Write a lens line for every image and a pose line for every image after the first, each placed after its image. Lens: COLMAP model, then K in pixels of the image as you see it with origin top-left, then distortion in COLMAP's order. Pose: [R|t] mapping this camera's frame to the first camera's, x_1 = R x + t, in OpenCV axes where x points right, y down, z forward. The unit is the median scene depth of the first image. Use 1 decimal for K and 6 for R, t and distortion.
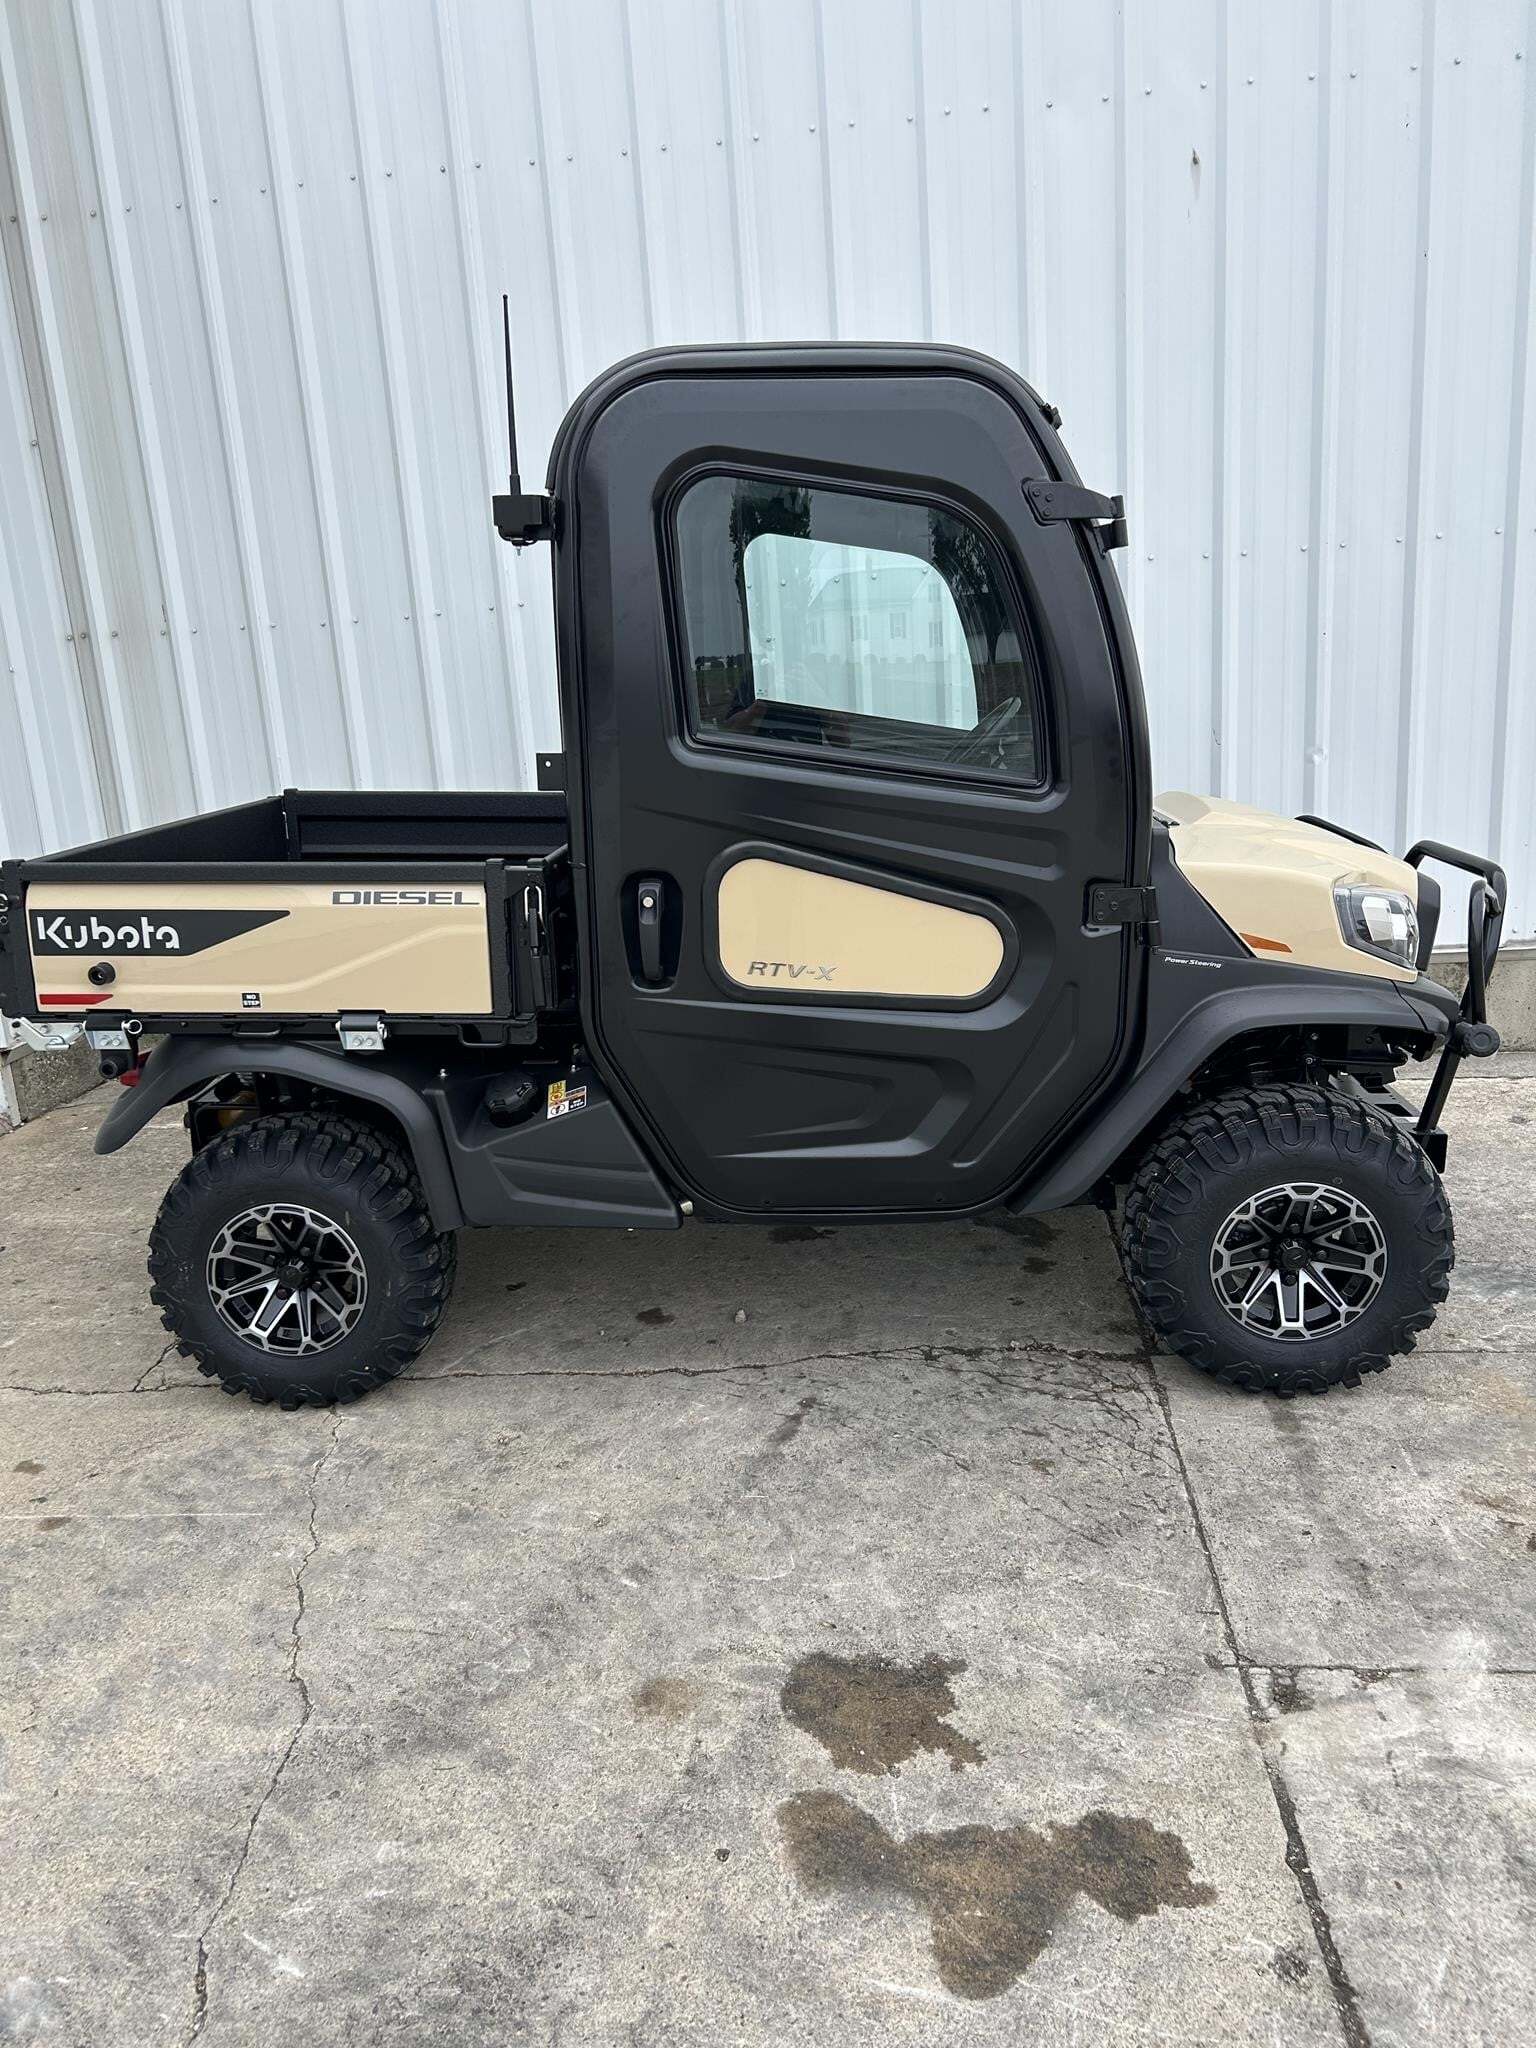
lens RADIAL K [[1569.1, 0, 768.0], [0, 1569.1, 1024.0], [0, 0, 1]] dist [-0.004335, 0.004272]
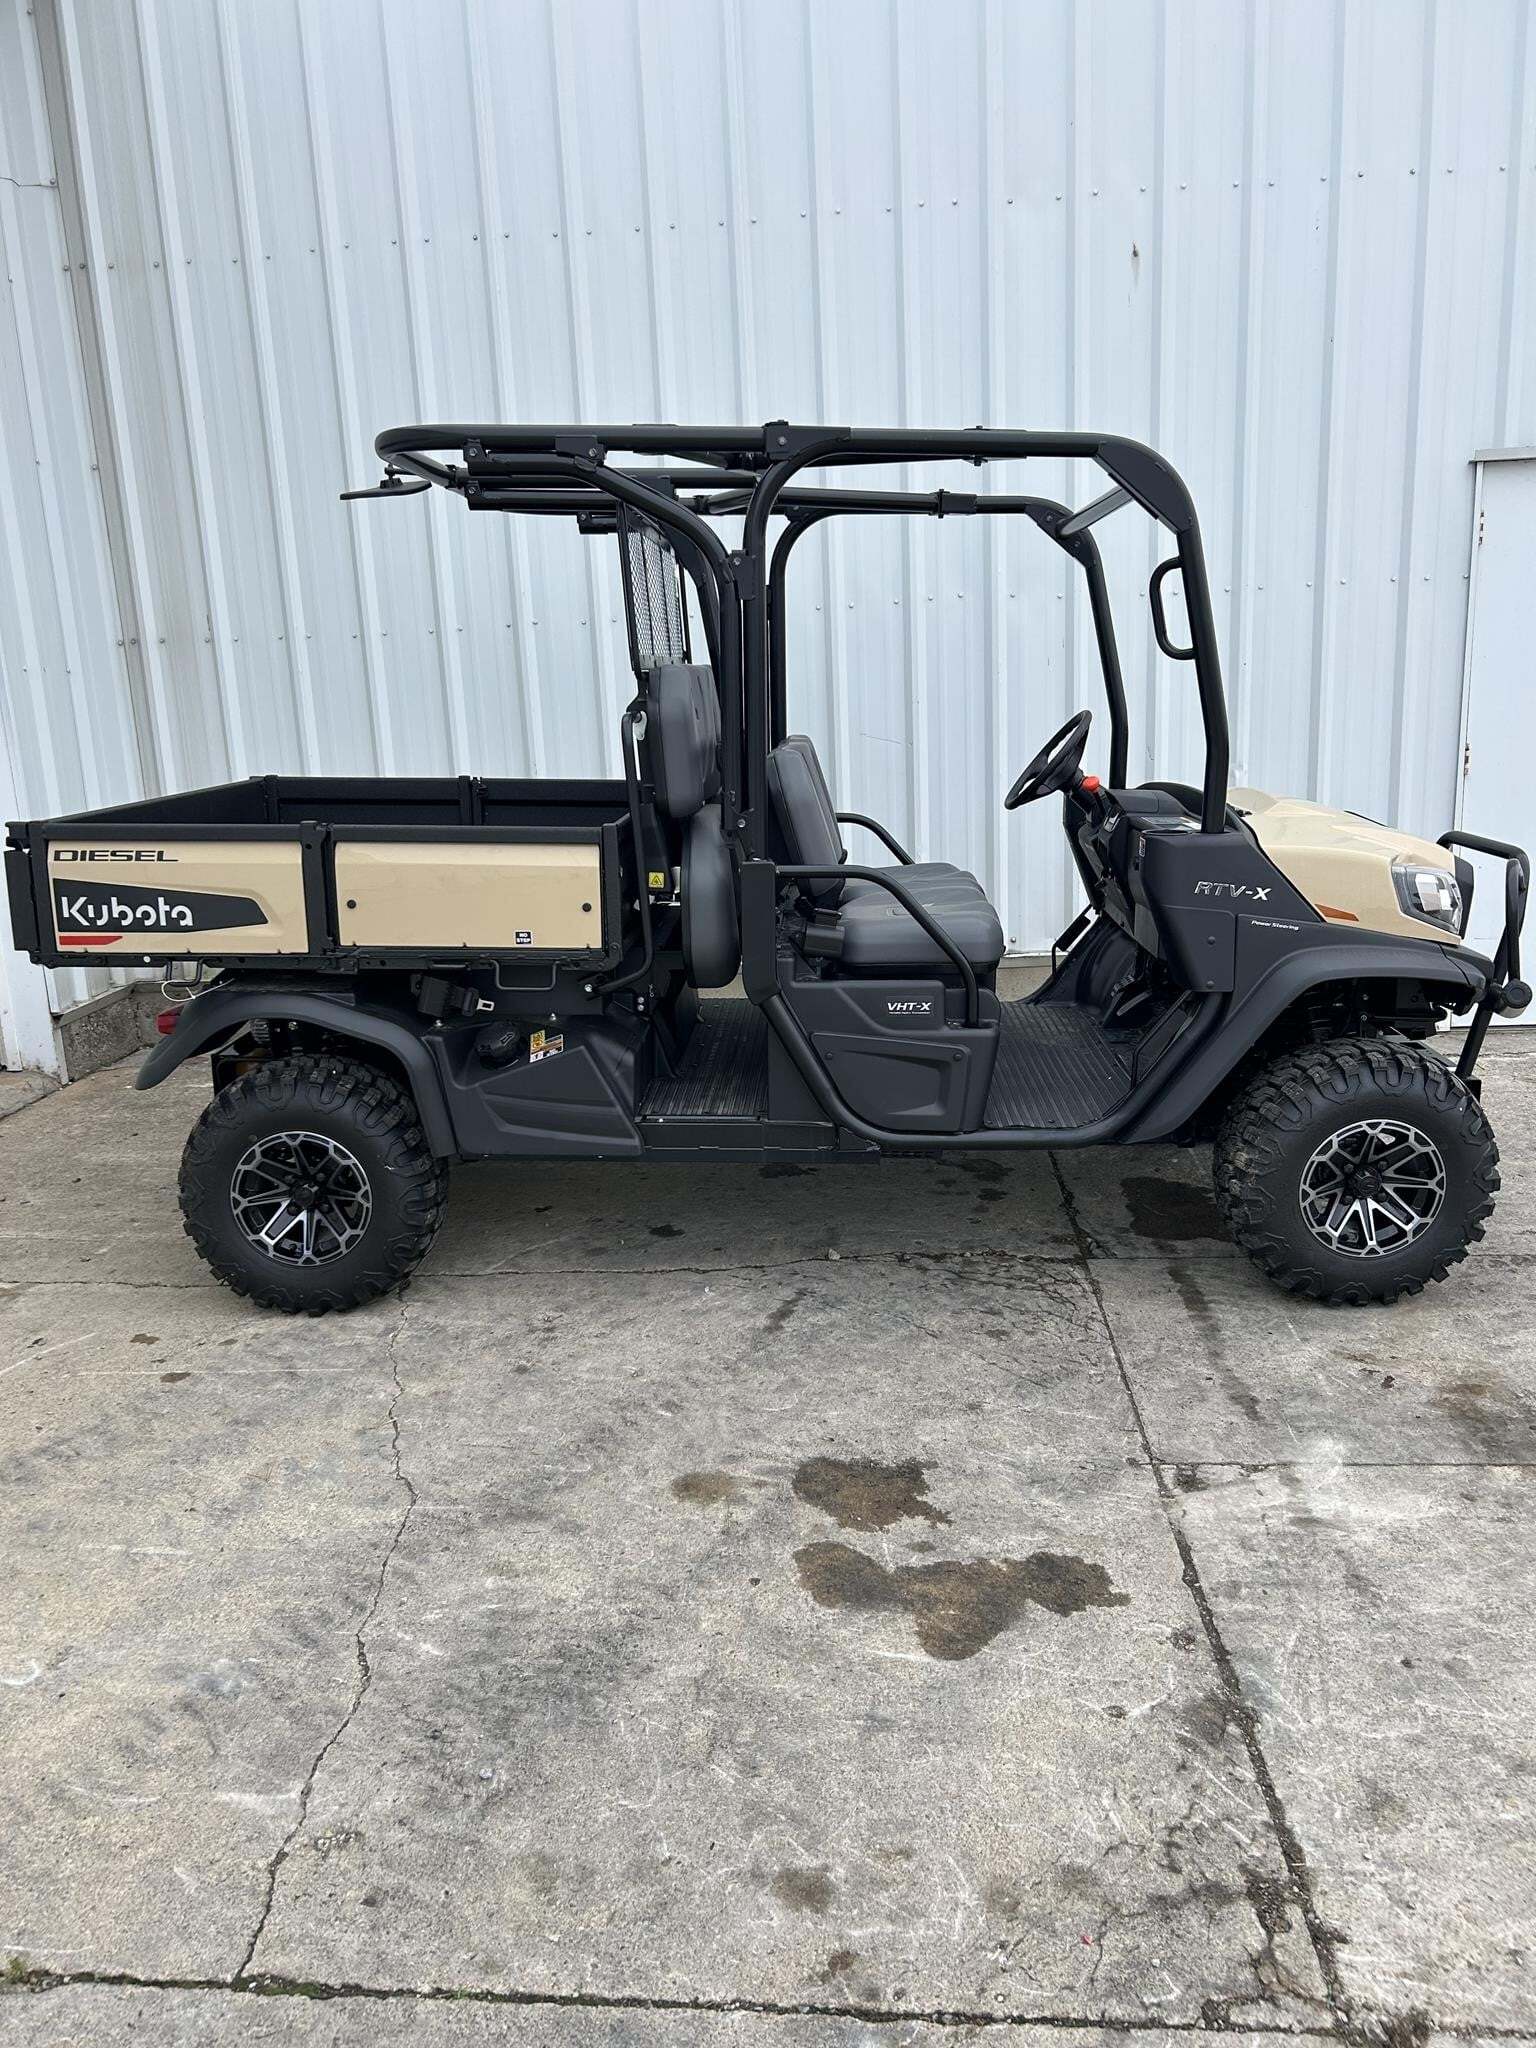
lens RADIAL K [[1565.6, 0, 778.5], [0, 1565.6, 1015.8], [0, 0, 1]] dist [-0.000470, -0.001730]
pose [[0.999106, 0.013094, 0.040205, -0.055945], [-0.012306, 0.999729, -0.019763, 0.071563], [-0.040453, 0.019251, 0.998996, -0.253631]]
